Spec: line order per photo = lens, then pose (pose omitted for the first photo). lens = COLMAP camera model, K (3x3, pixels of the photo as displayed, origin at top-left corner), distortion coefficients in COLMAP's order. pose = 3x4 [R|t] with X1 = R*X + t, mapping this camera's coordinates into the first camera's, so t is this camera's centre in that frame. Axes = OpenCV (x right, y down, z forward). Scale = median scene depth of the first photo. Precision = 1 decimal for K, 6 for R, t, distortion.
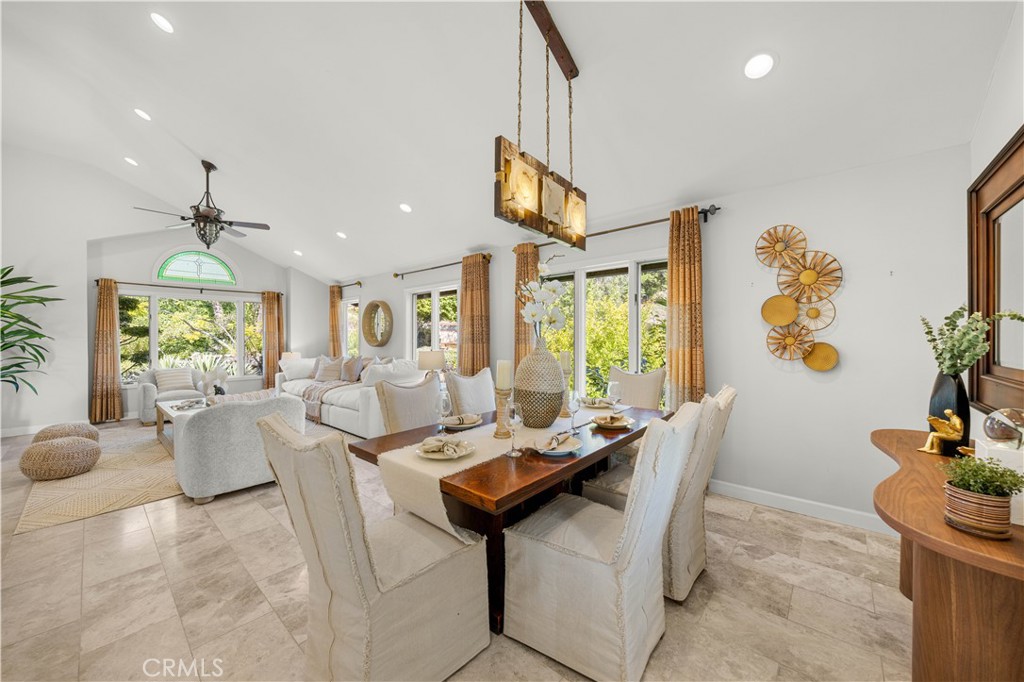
lens RADIAL K [[374.4, 0, 512.0], [0, 374.4, 341.0], [0, 0, 1]] dist [-0.011071, -0.000151]
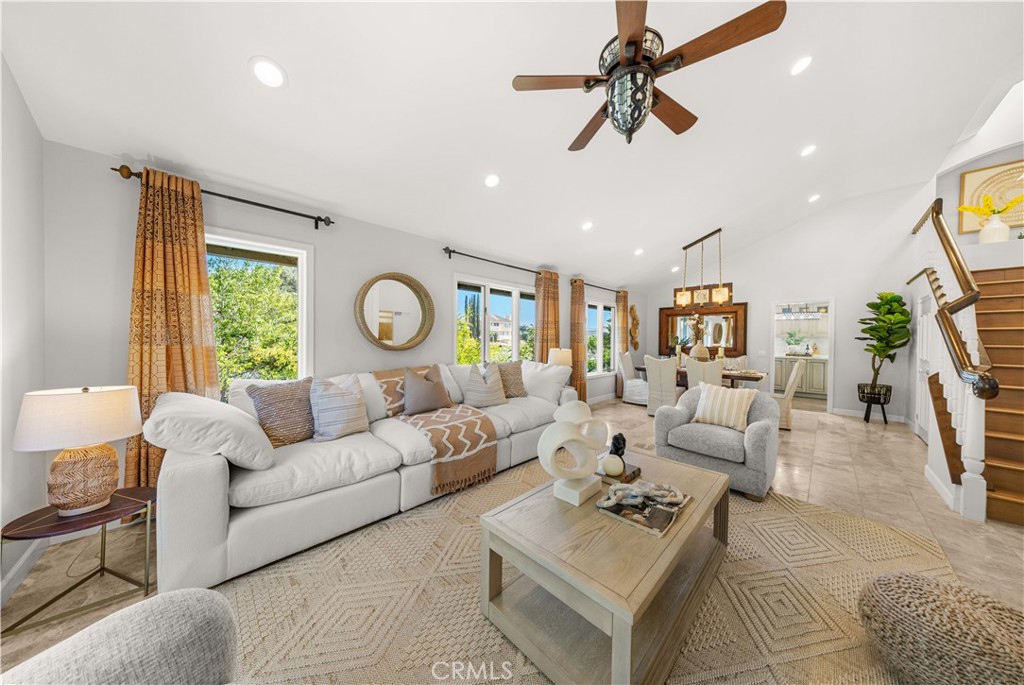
lens RADIAL K [[317.4, 0, 514.2], [0, 317.4, 341.8], [0, 0, 1]] dist [-0.000532, -0.000071]
pose [[0.048747, -0.014714, 0.998703, -1.273727], [-0.004985, 0.999875, 0.014975, -0.016449], [-0.998799, -0.005708, 0.048668, 1.185039]]
